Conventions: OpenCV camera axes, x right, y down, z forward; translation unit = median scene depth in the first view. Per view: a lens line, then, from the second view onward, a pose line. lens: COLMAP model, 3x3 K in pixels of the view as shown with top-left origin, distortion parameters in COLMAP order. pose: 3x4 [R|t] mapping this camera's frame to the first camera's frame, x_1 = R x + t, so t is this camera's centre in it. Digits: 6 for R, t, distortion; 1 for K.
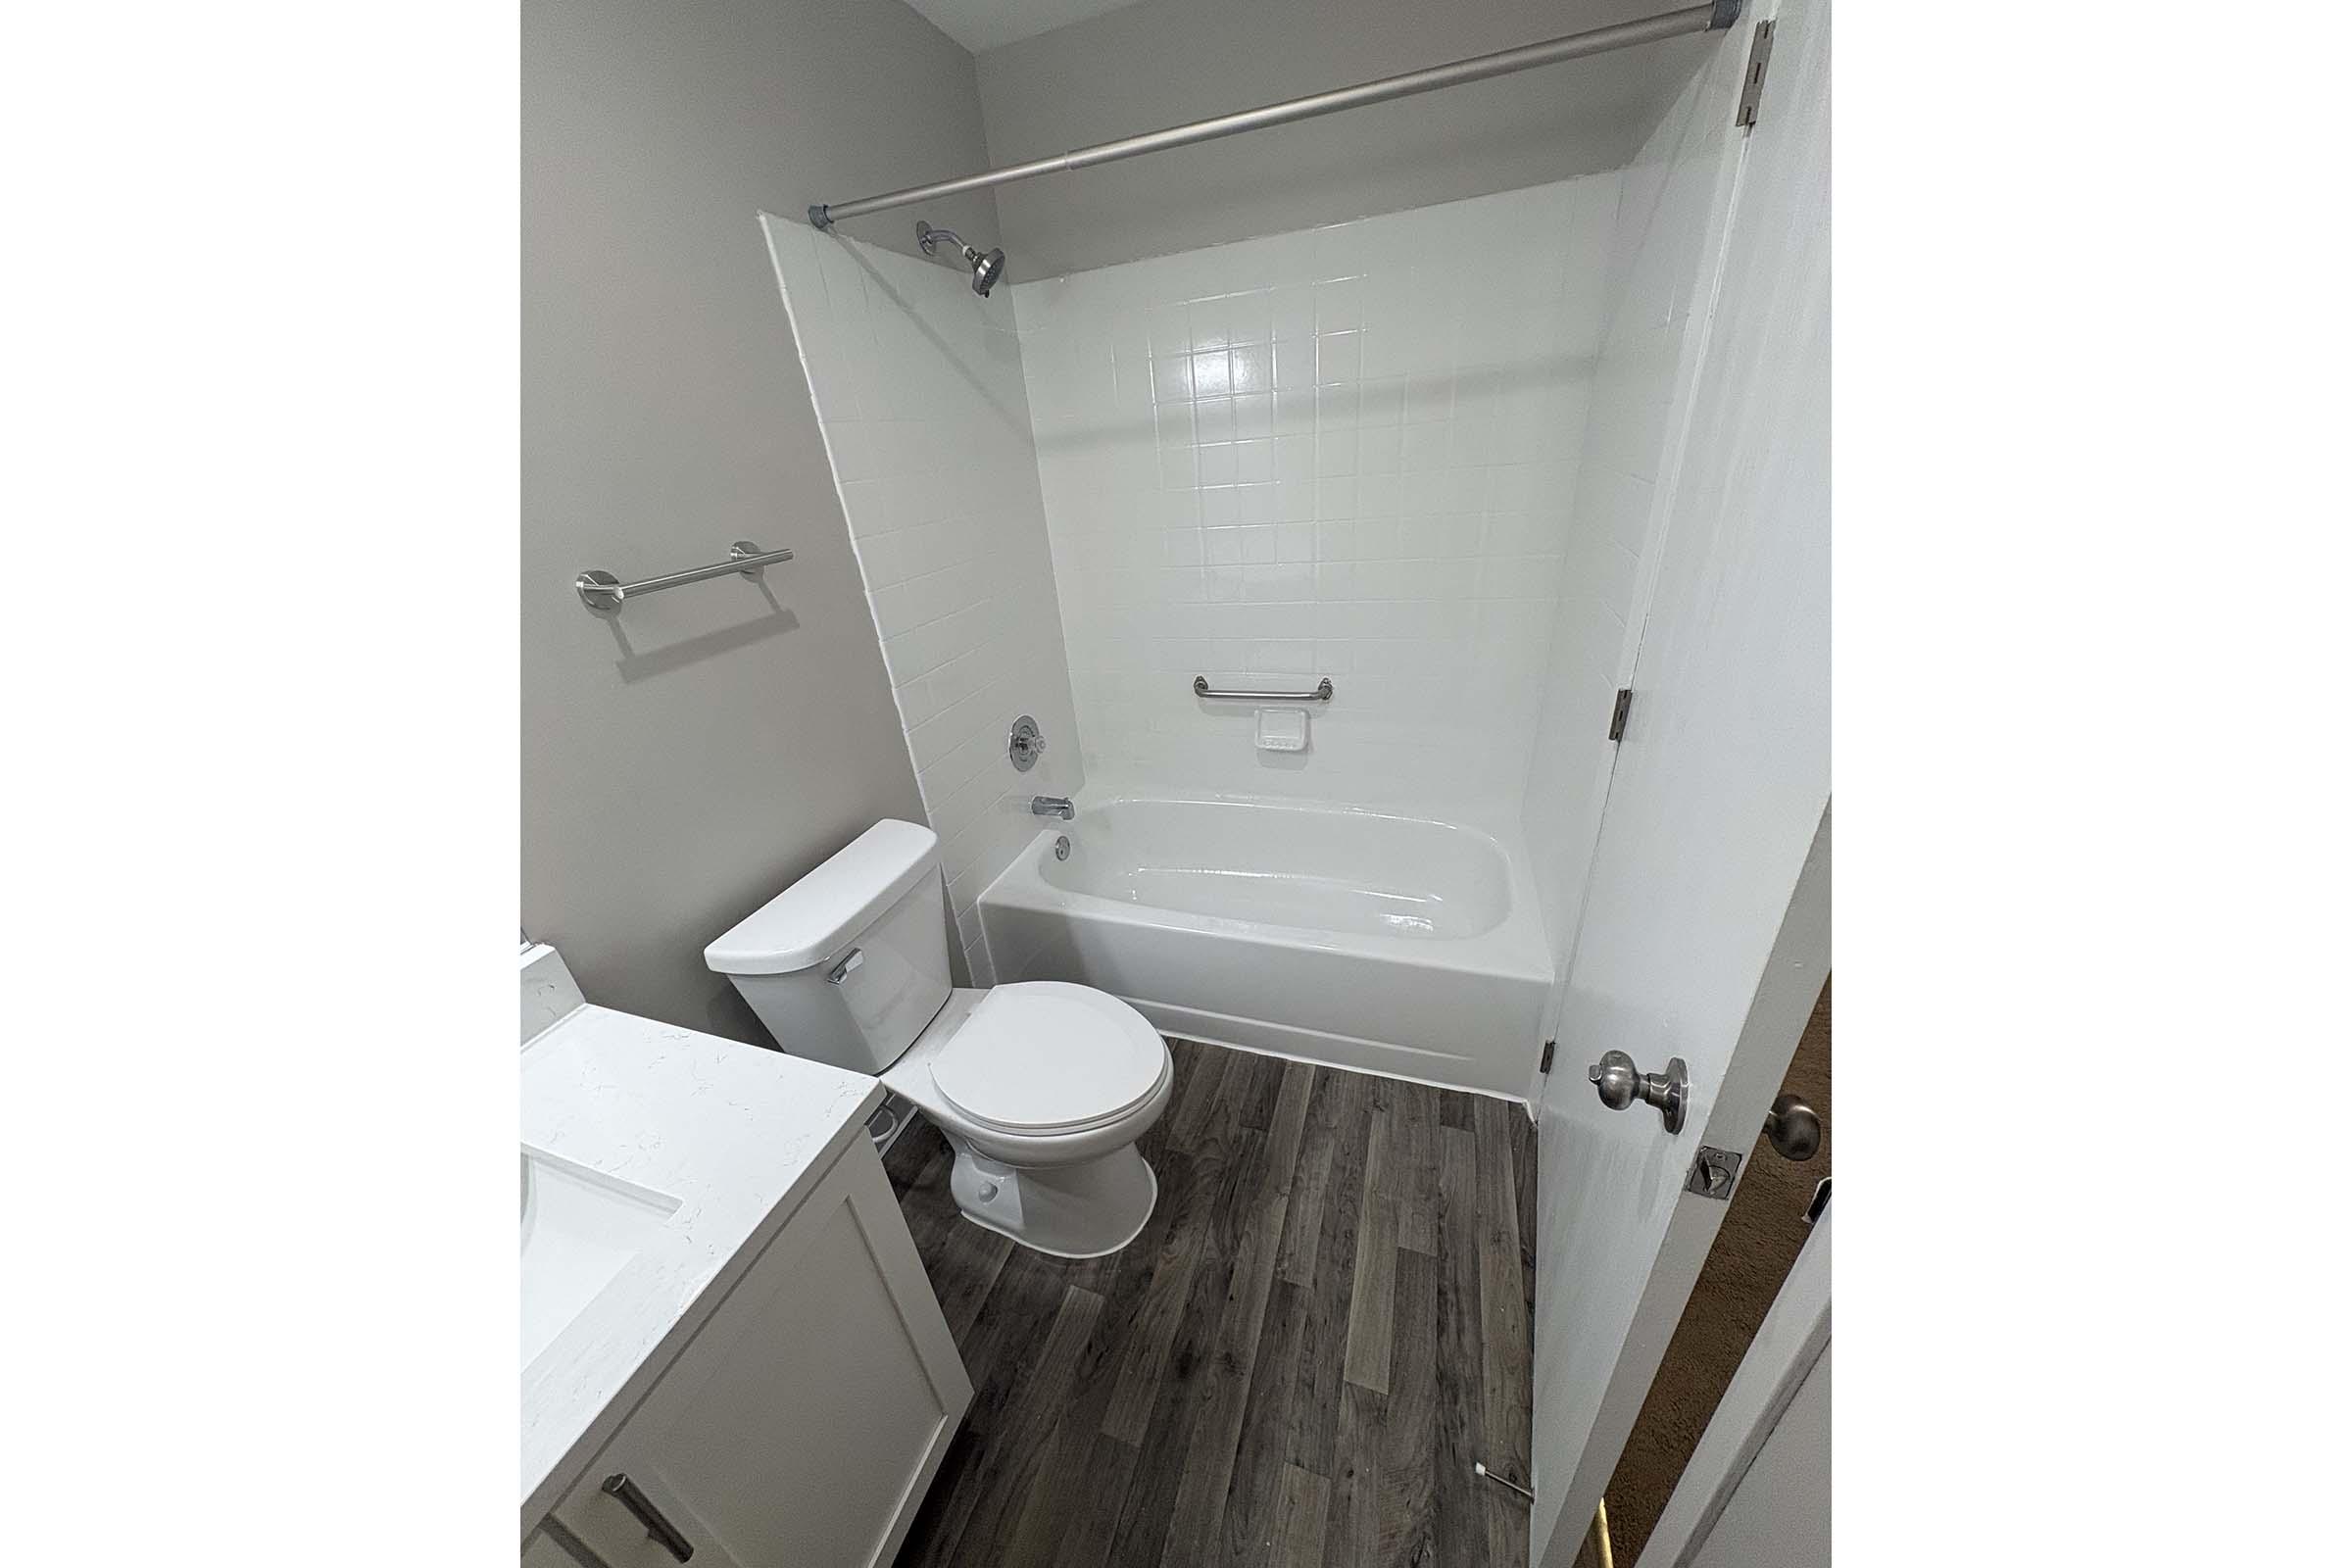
lens RADIAL K [[698.3, 0, 1177.2], [0, 698.3, 785.9], [0, 0, 1]] dist [0.000177, -0.000036]
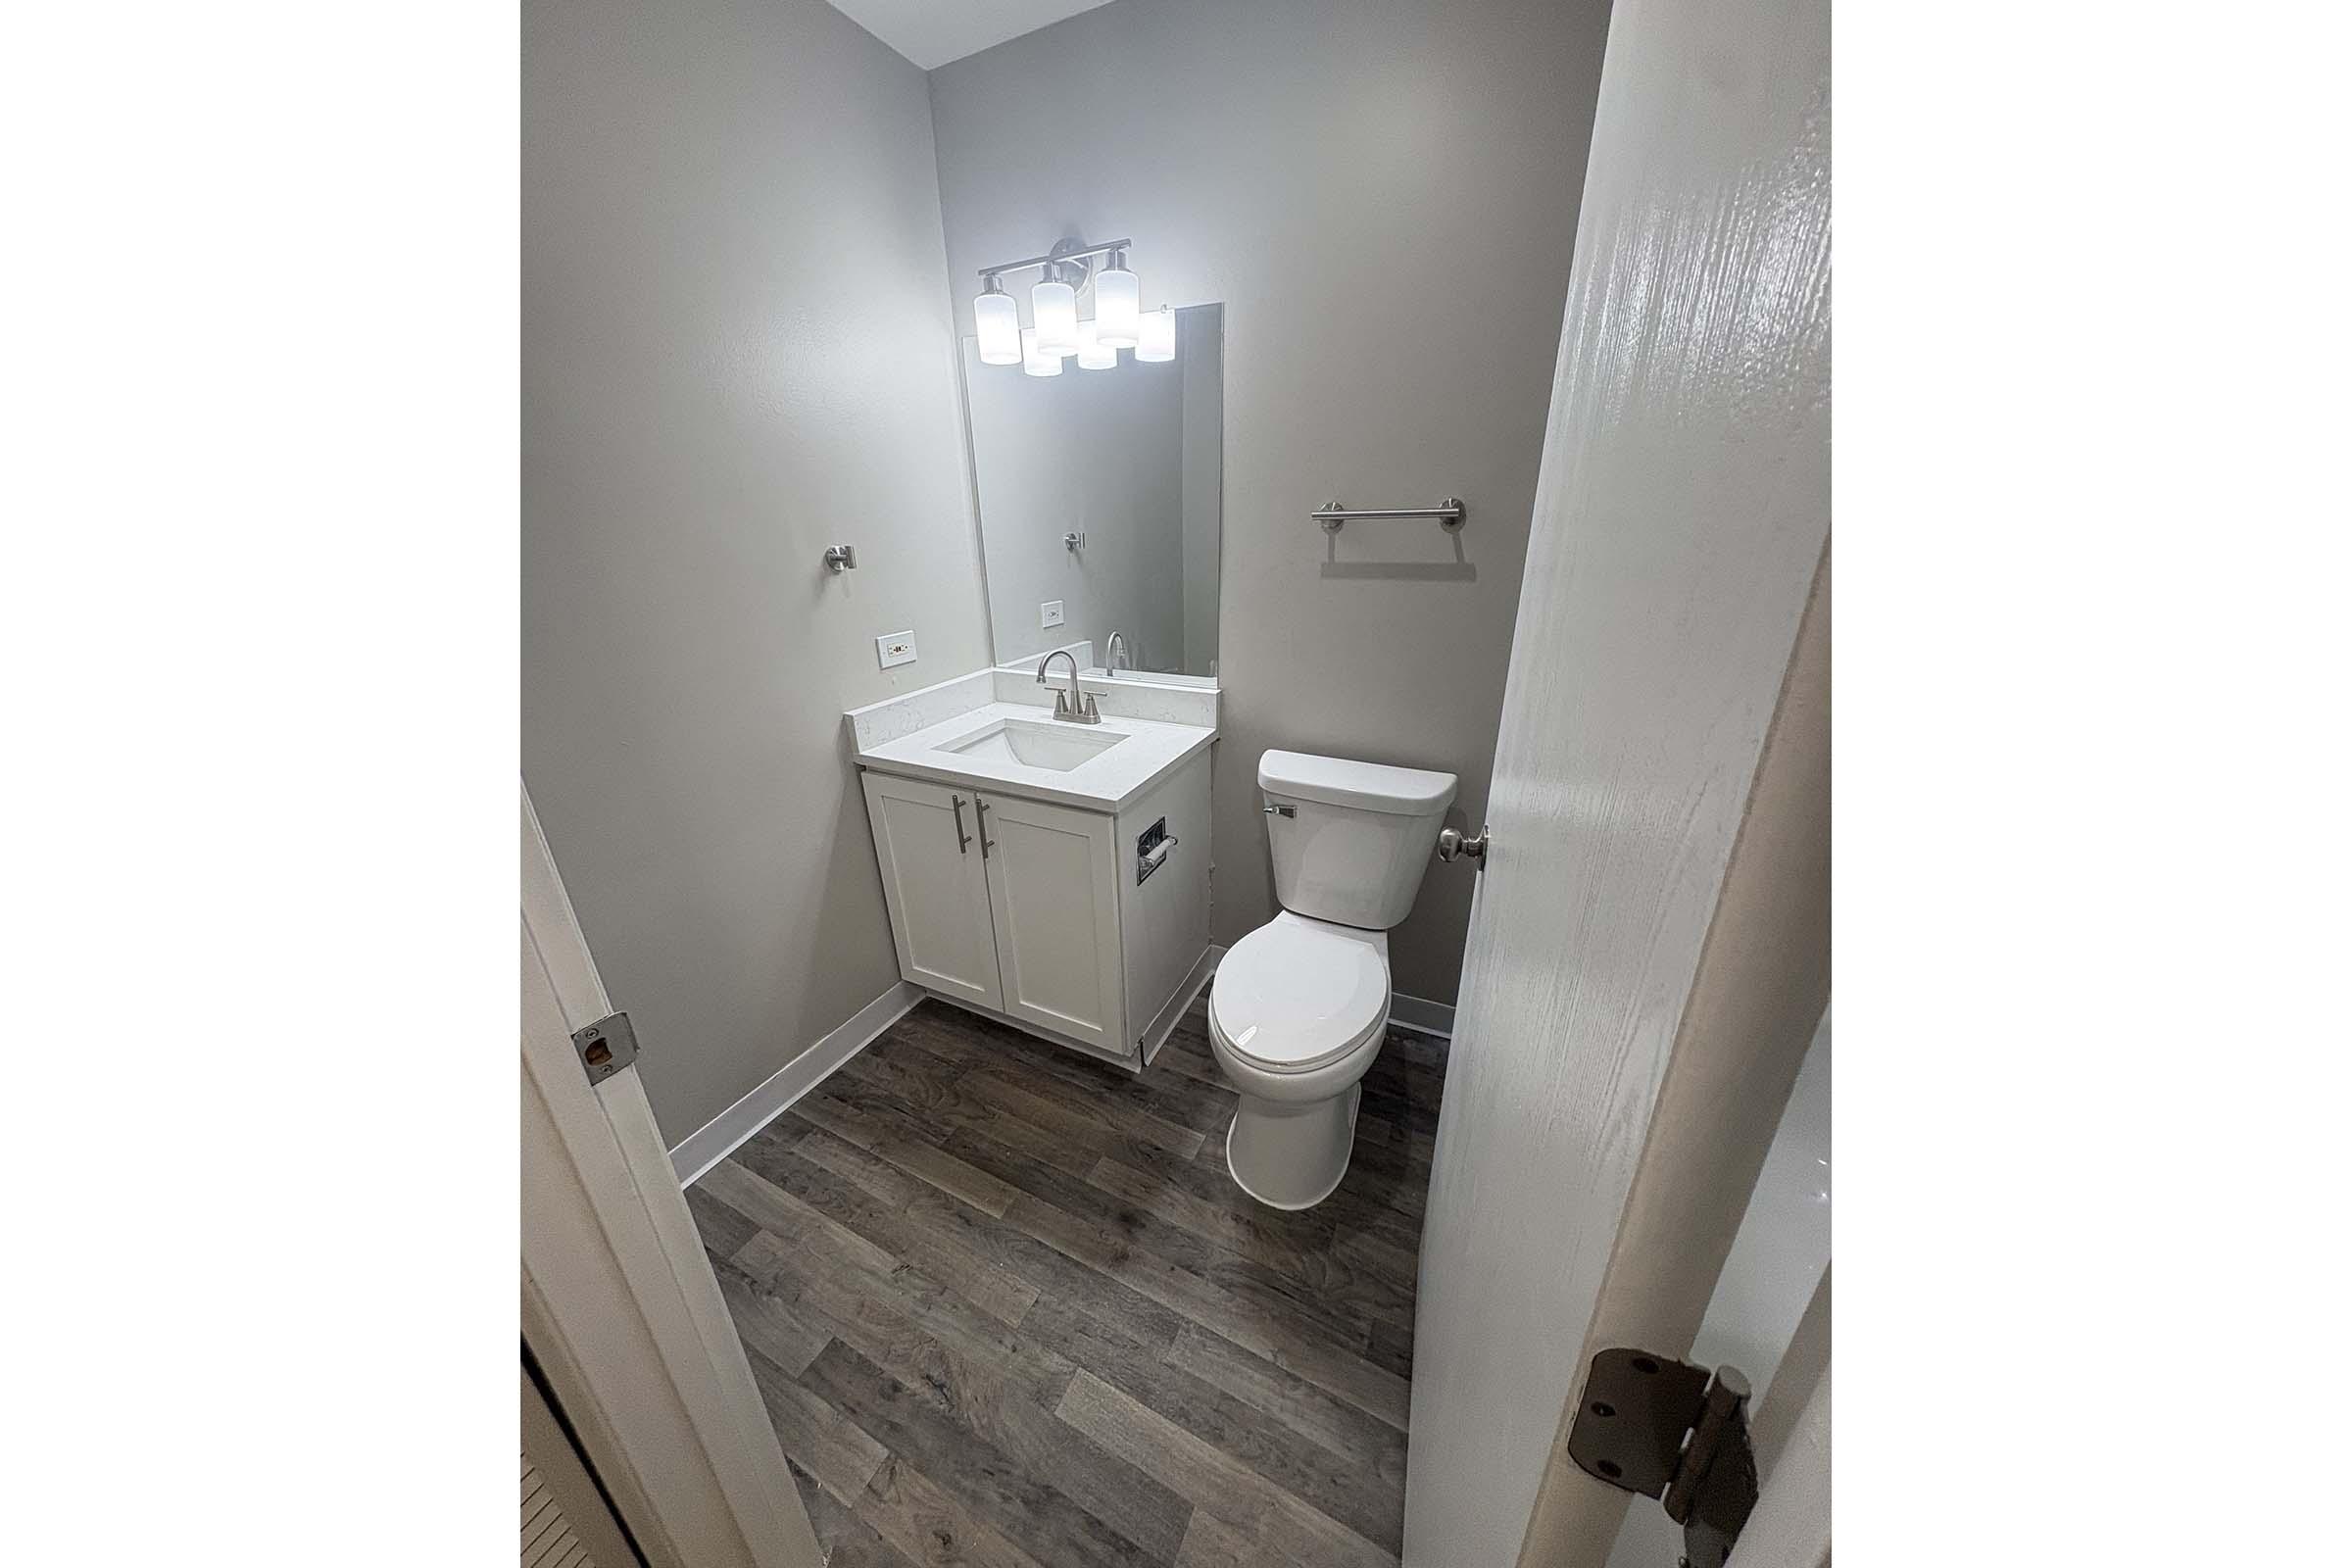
lens RADIAL K [[698.3, 0, 1177.2], [0, 698.3, 785.9], [0, 0, 1]] dist [0.000177, -0.000036]
pose [[-0.129968, 0.437976, -0.889542, 0.715147], [-0.418820, 0.788936, 0.449633, -0.293067], [0.898720, 0.430996, 0.080897, 0.667616]]
